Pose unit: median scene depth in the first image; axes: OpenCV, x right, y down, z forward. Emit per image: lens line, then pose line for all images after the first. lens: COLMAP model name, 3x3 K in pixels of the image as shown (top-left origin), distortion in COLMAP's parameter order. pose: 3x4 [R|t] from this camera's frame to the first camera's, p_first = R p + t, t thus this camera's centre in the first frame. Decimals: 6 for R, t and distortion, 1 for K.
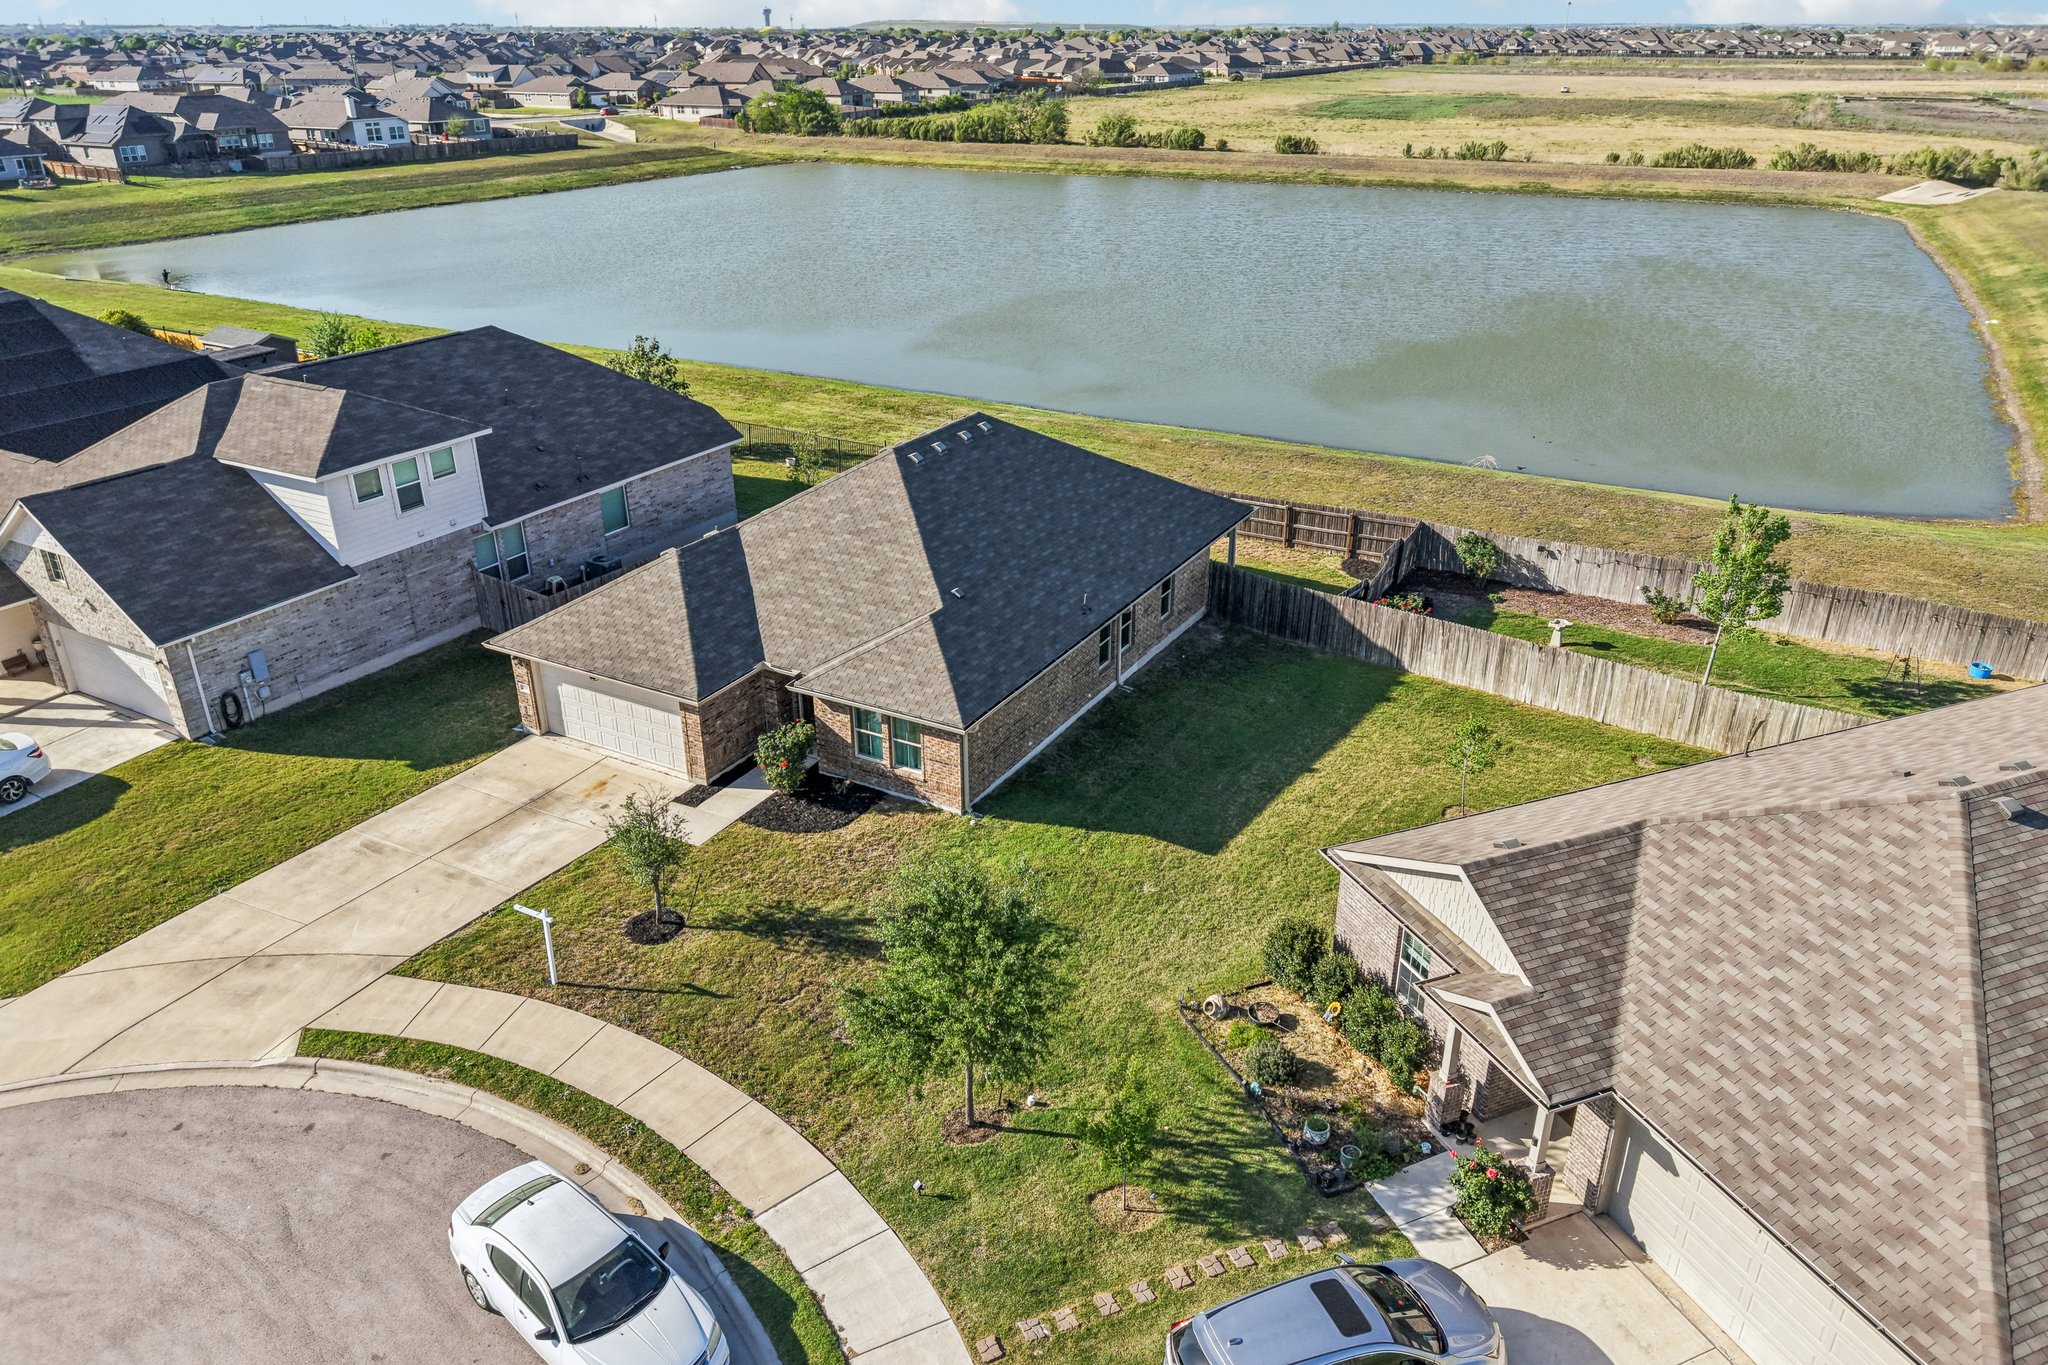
lens RADIAL K [[1388.4, 0, 1024.9], [0, 1388.4, 675.7], [0, 0, 1]] dist [0.014695, -0.004182]
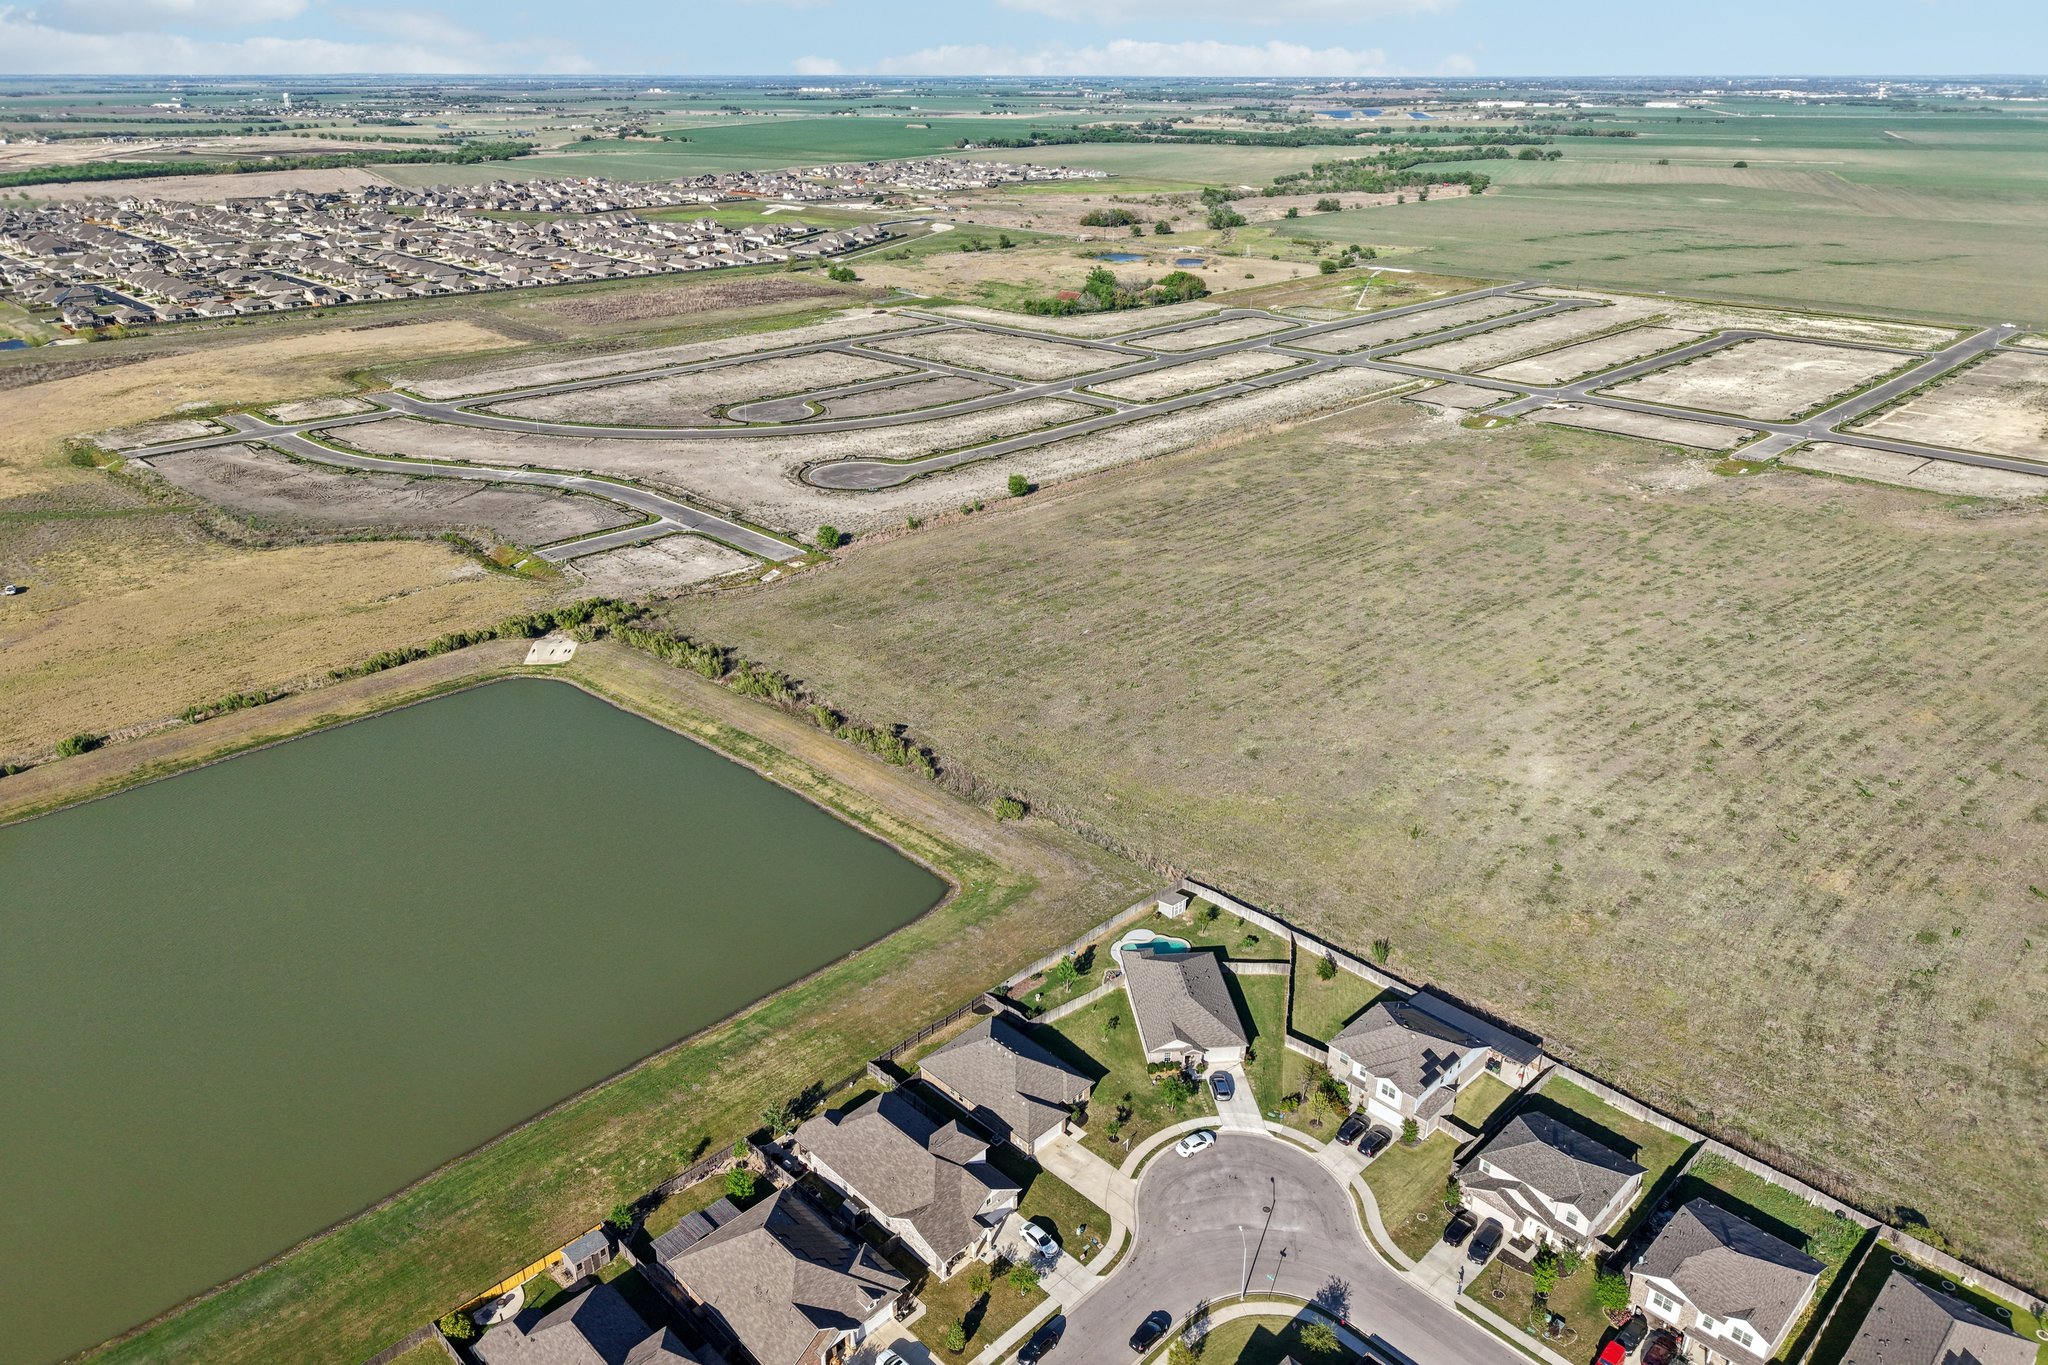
lens RADIAL K [[1387.7, 0, 1020.0], [0, 1387.7, 689.3], [0, 0, 1]] dist [0.037952, -0.040707]
pose [[0.272635, -0.390223, 0.879430, -3.480833], [0.402650, 0.876437, 0.264068, -2.312421], [-0.873810, 0.282108, 0.396070, -1.088688]]
